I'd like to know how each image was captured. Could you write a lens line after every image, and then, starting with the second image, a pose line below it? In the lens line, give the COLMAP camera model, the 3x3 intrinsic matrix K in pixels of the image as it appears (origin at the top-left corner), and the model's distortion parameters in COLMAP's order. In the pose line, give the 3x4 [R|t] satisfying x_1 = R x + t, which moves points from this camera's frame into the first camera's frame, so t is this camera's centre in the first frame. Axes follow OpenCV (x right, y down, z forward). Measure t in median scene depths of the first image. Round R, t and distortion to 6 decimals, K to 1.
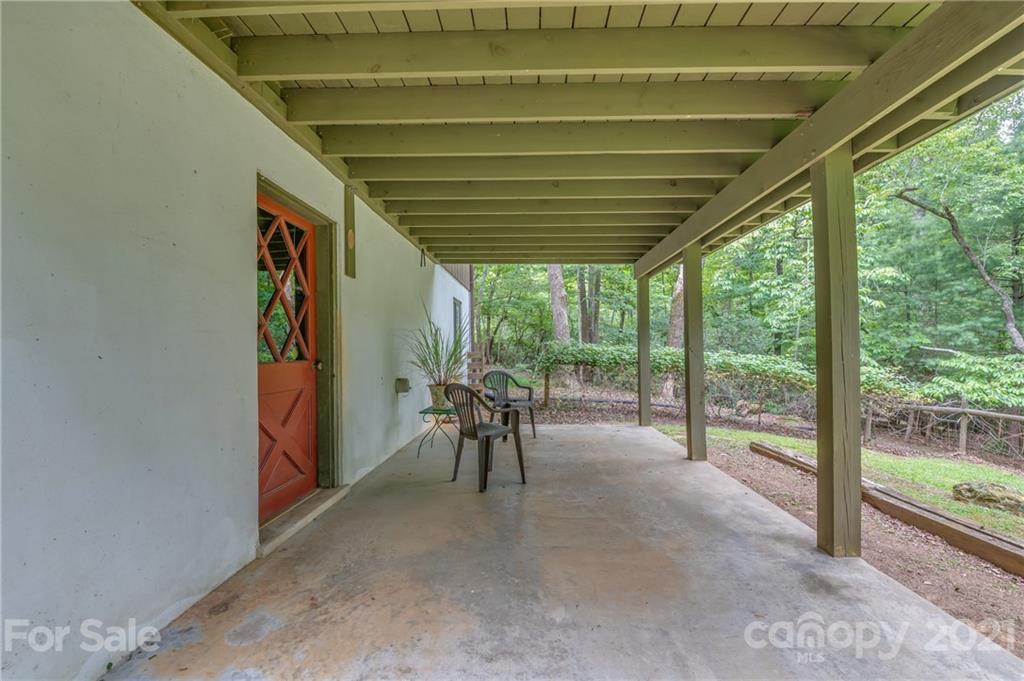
lens RADIAL K [[439.8, 0, 511.1], [0, 439.8, 345.9], [0, 0, 1]] dist [-0.000607, -0.005648]
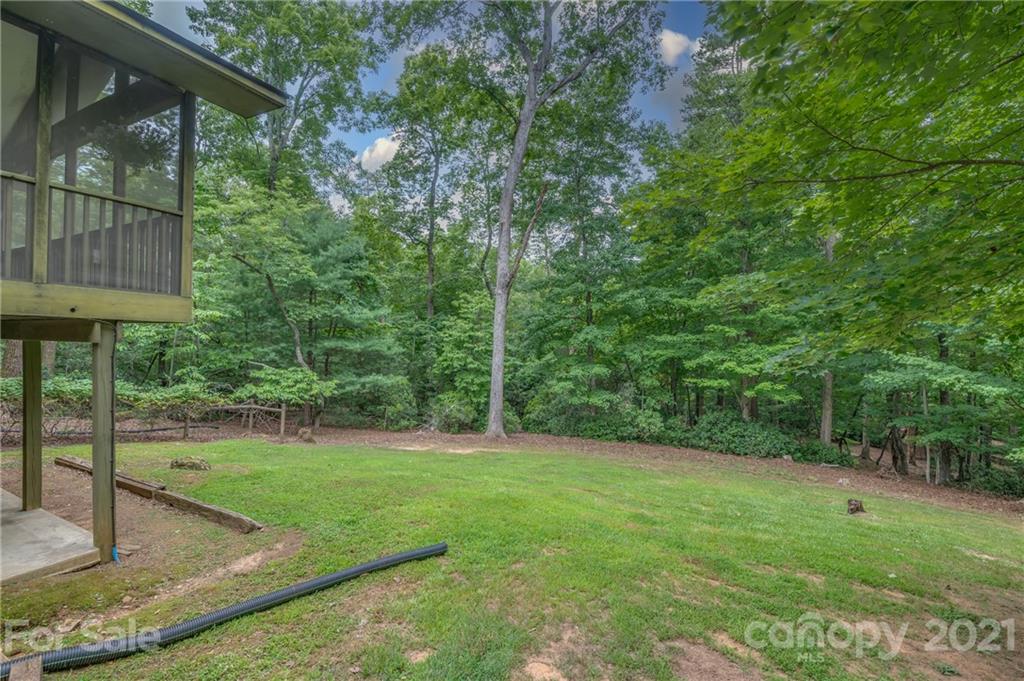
lens RADIAL K [[439.8, 0, 511.1], [0, 439.8, 345.9], [0, 0, 1]] dist [-0.000607, -0.005648]
pose [[0.404956, -0.000750, 0.914336, -0.067693], [-0.019270, 0.999771, 0.009355, -0.100037], [-0.914133, -0.021408, 0.404848, -0.491394]]
